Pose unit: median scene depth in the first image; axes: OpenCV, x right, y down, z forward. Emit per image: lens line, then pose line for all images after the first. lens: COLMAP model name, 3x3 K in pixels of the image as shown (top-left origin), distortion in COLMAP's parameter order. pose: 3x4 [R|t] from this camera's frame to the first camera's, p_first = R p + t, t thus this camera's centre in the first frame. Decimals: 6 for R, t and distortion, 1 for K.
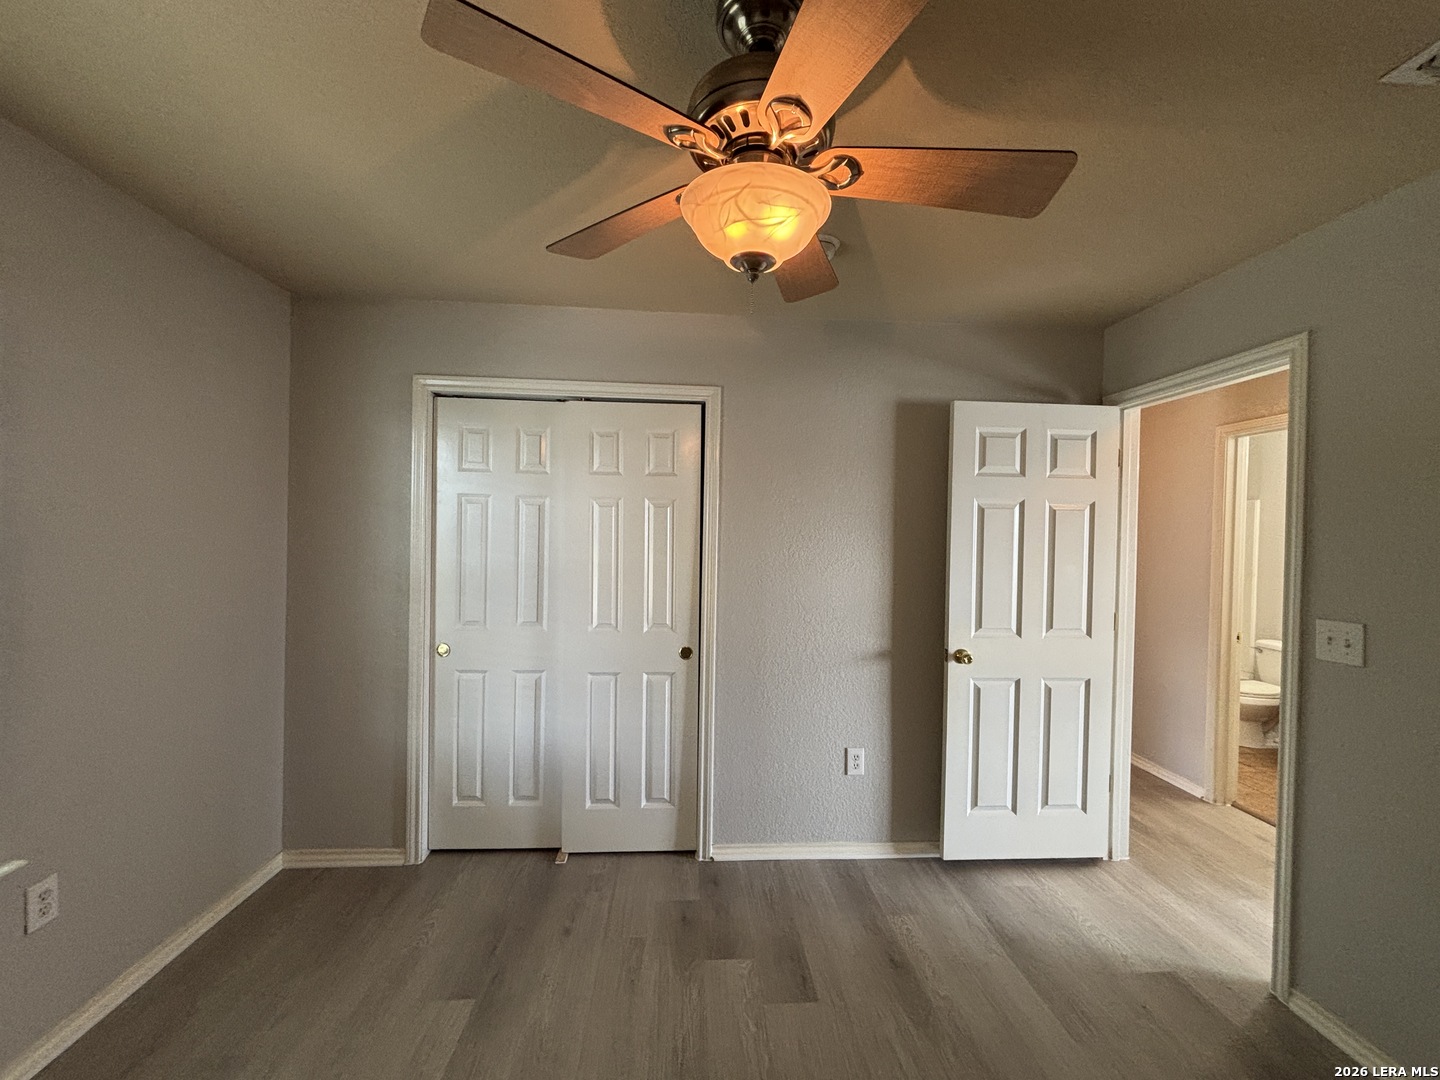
lens RADIAL K [[583.6, 0, 713.3], [0, 583.6, 533.5], [0, 0, 1]] dist [-0.000383, -0.001085]
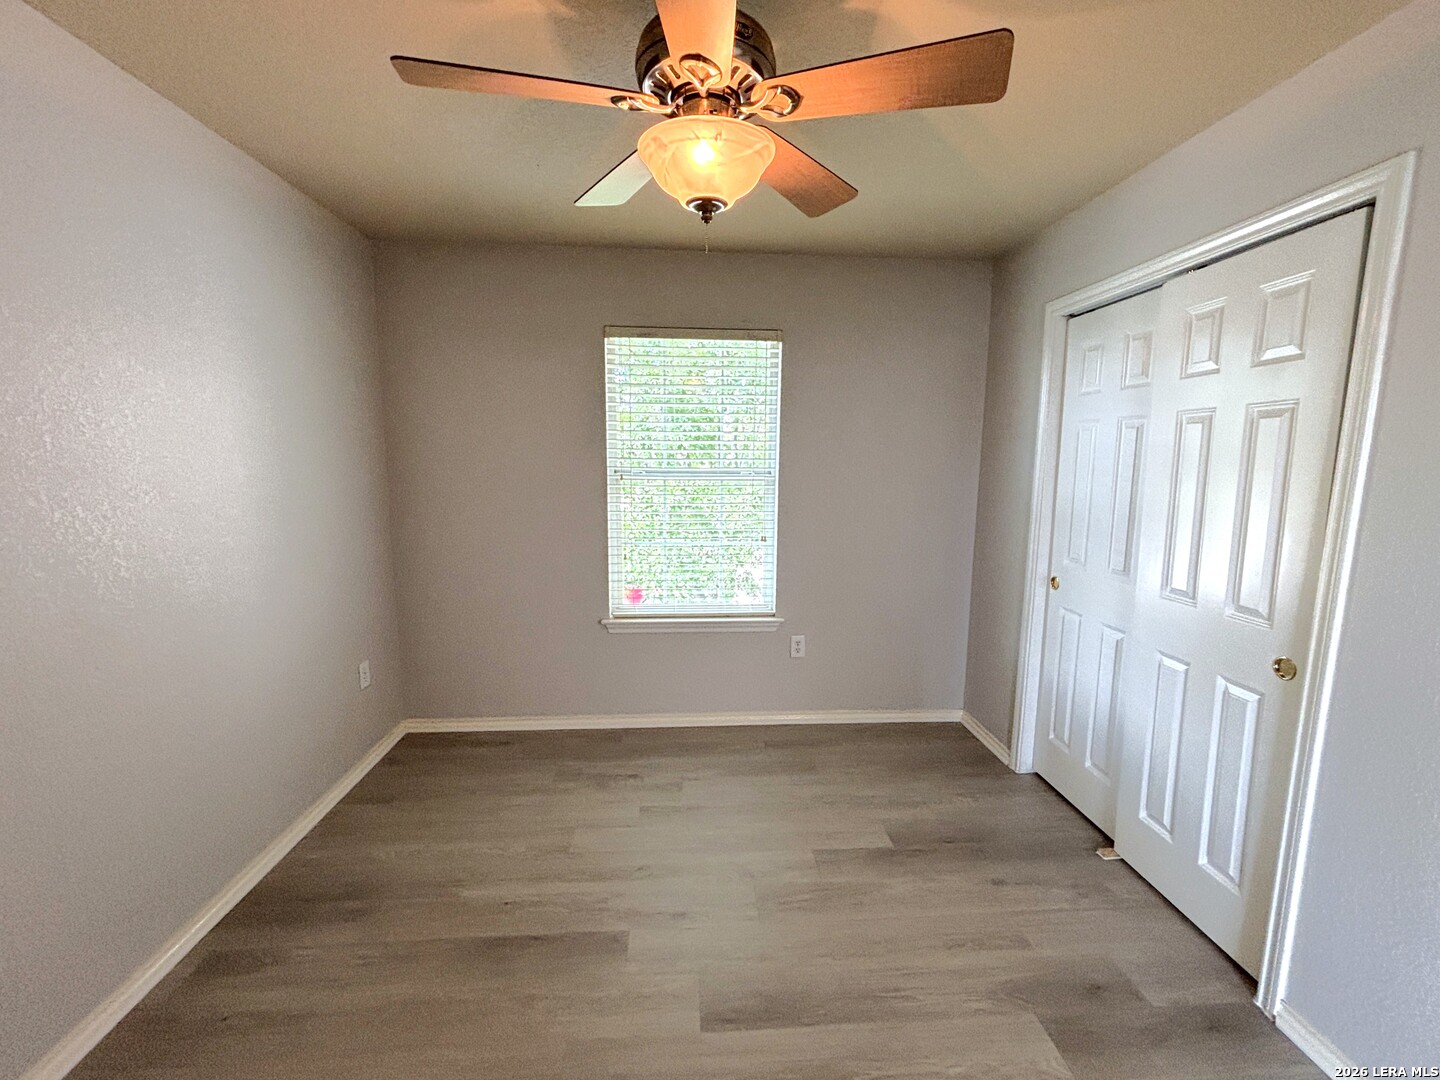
lens RADIAL K [[583.6, 0, 724.9], [0, 583.6, 540.5], [0, 0, 1]] dist [-0.000383, -0.001085]
pose [[0.033981, 0.125594, -0.991500, 0.497509], [-0.014358, 0.992032, 0.125169, 0.013957], [0.999319, 0.009983, 0.035513, 0.419874]]
